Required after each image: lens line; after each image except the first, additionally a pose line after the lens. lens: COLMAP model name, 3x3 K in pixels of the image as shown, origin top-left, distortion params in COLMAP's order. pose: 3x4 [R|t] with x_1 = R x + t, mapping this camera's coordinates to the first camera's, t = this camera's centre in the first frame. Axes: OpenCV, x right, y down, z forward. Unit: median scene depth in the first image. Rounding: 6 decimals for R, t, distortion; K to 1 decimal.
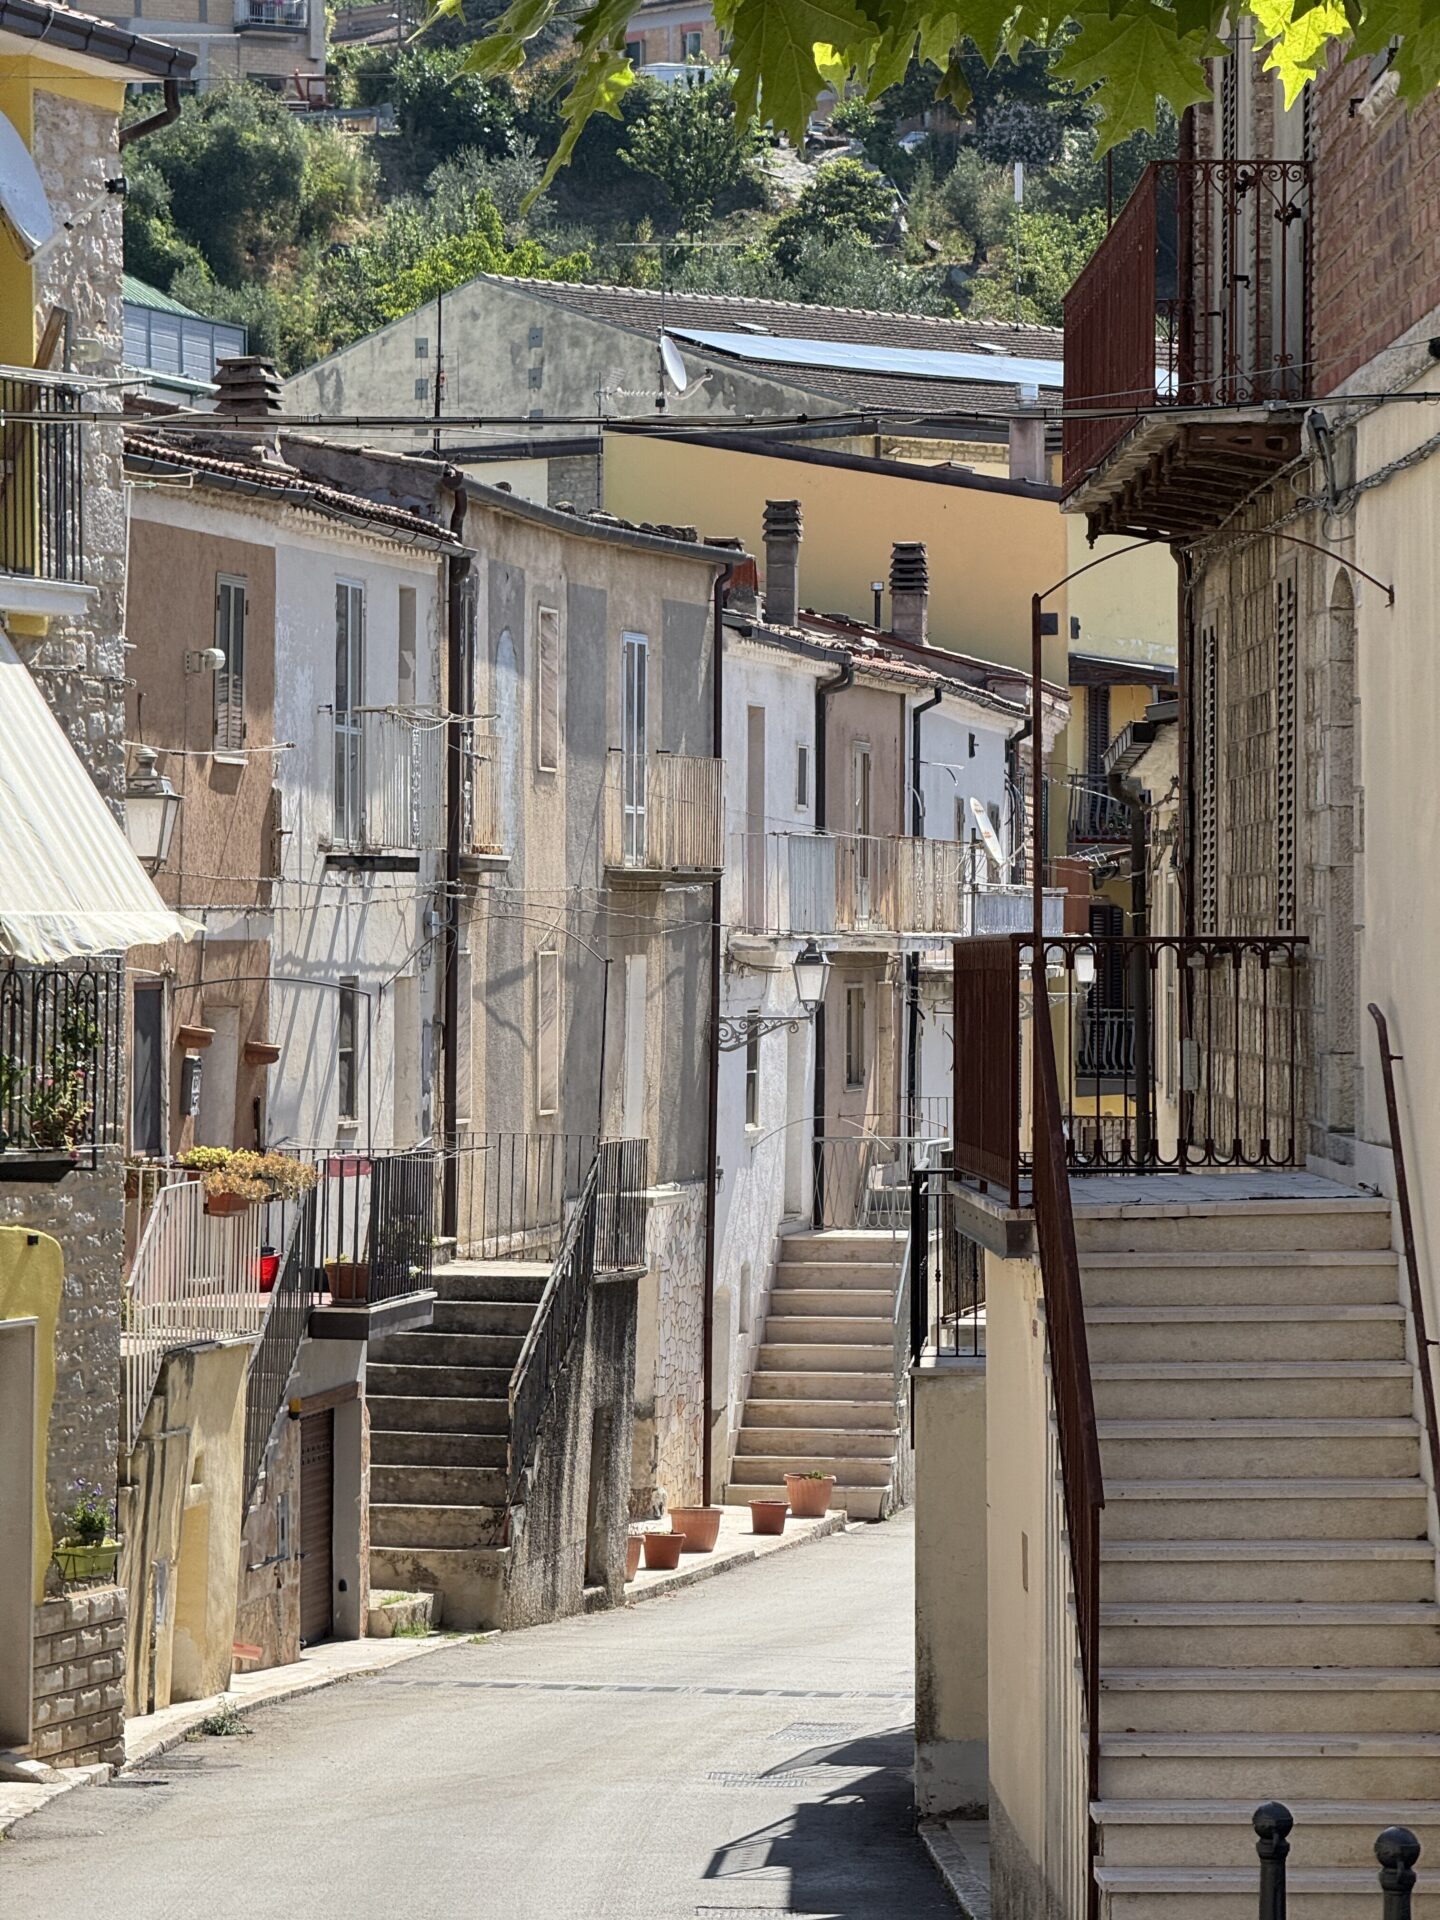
lens RADIAL K [[6789.4, 0, 720.0], [0, 6789.4, 960.0], [0, 0, 1]] dist [0.384090, 1.724111]
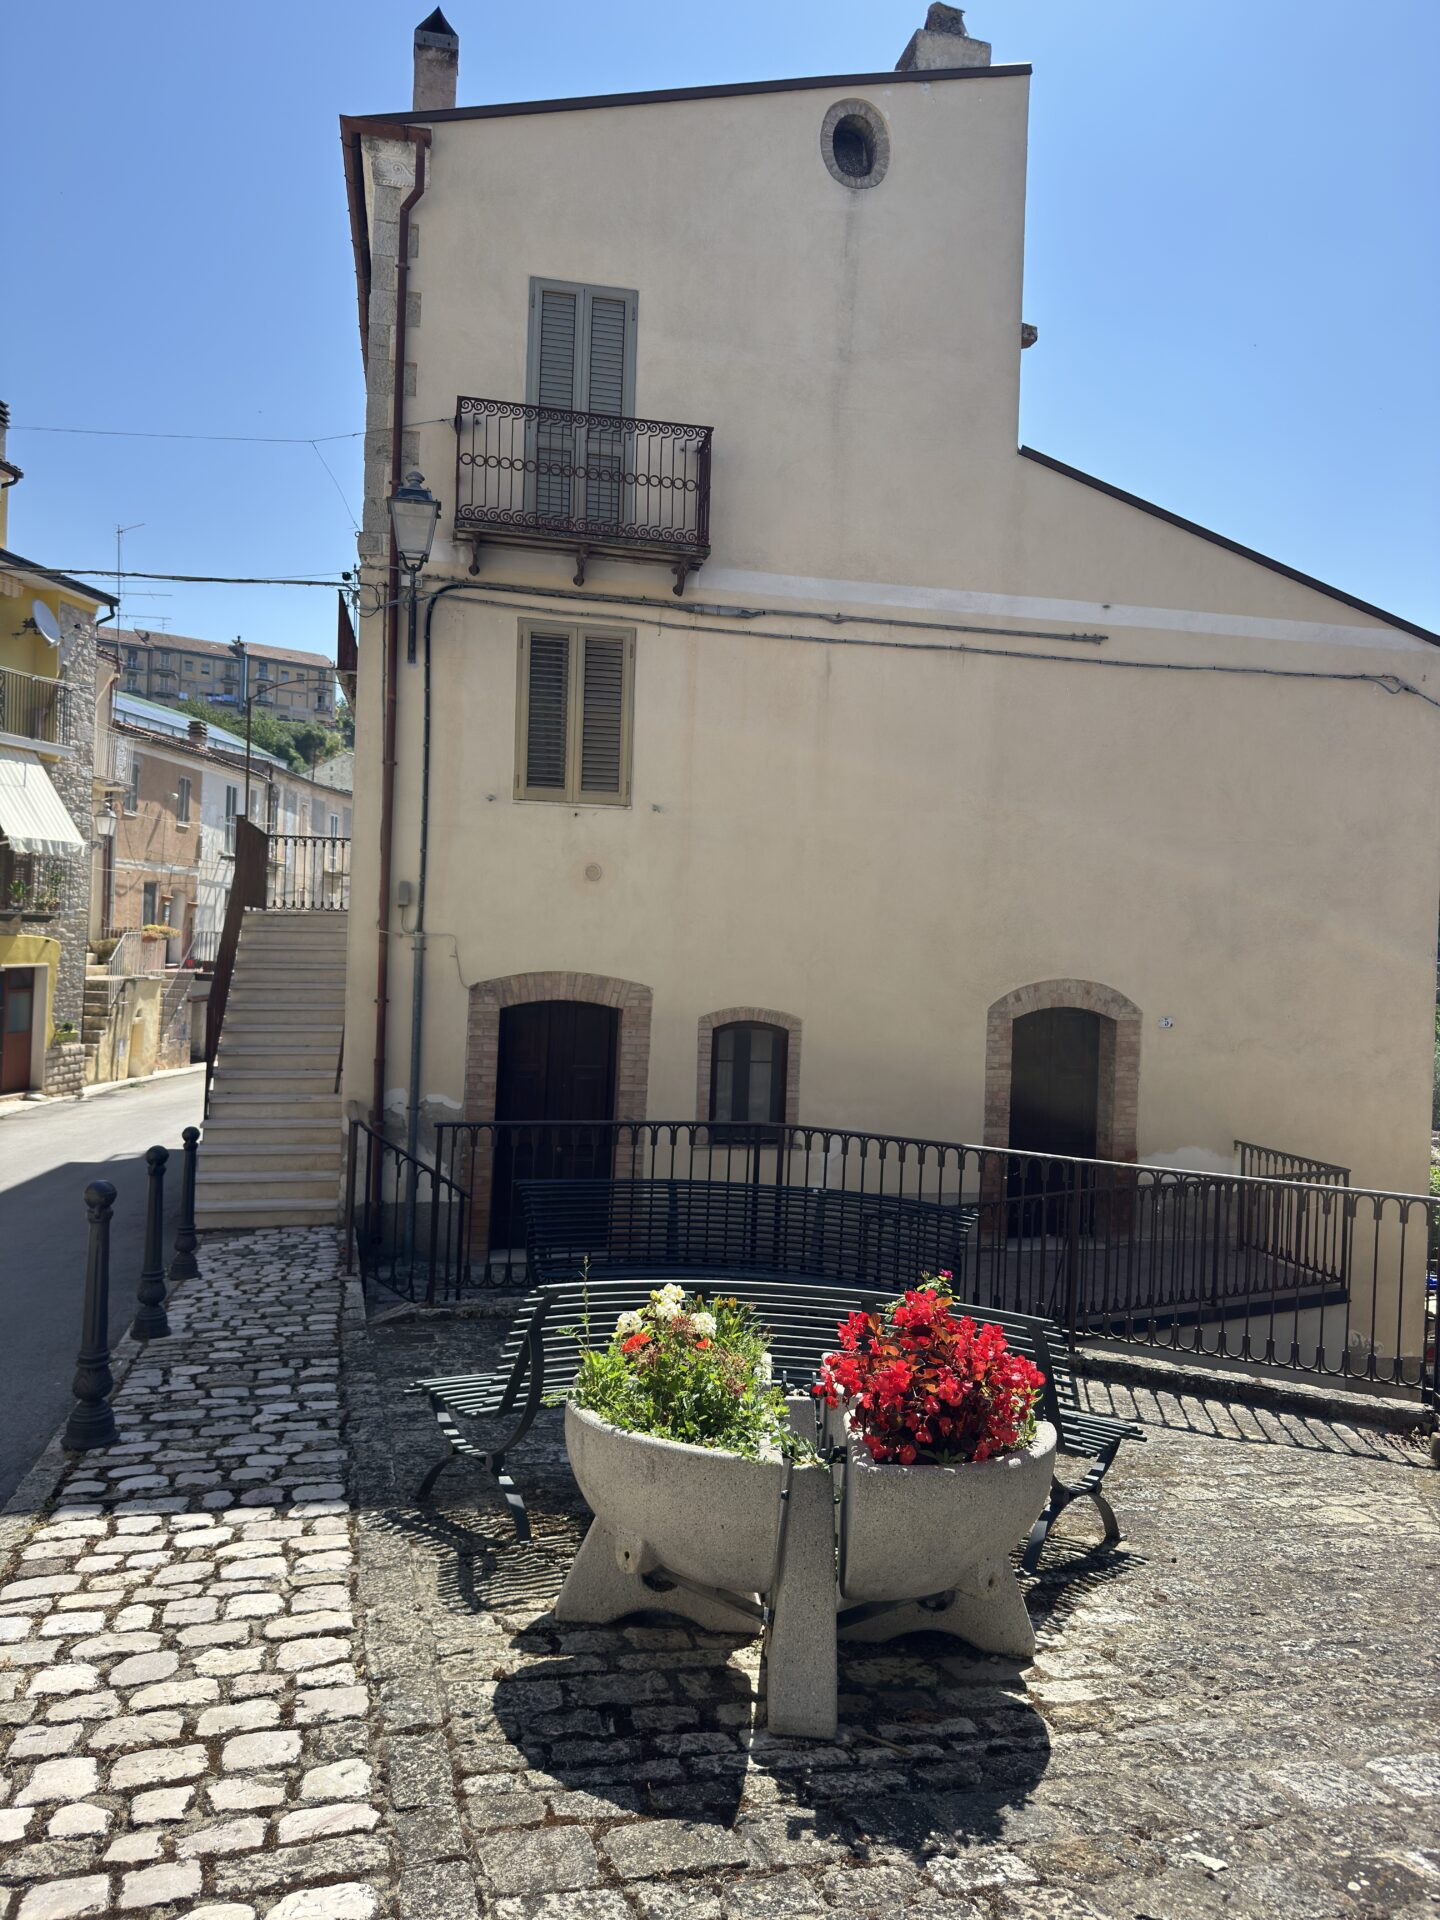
lens RADIAL K [[1437.0, 0, 720.0], [0, 1437.0, 960.0], [0, 0, 1]] dist [0.098387, 0.000103]
pose [[0.978037, 0.027946, 0.206548, 0.071999], [-0.033334, 0.999187, 0.022654, 0.022626], [-0.205747, -0.029042, 0.978174, 0.221411]]
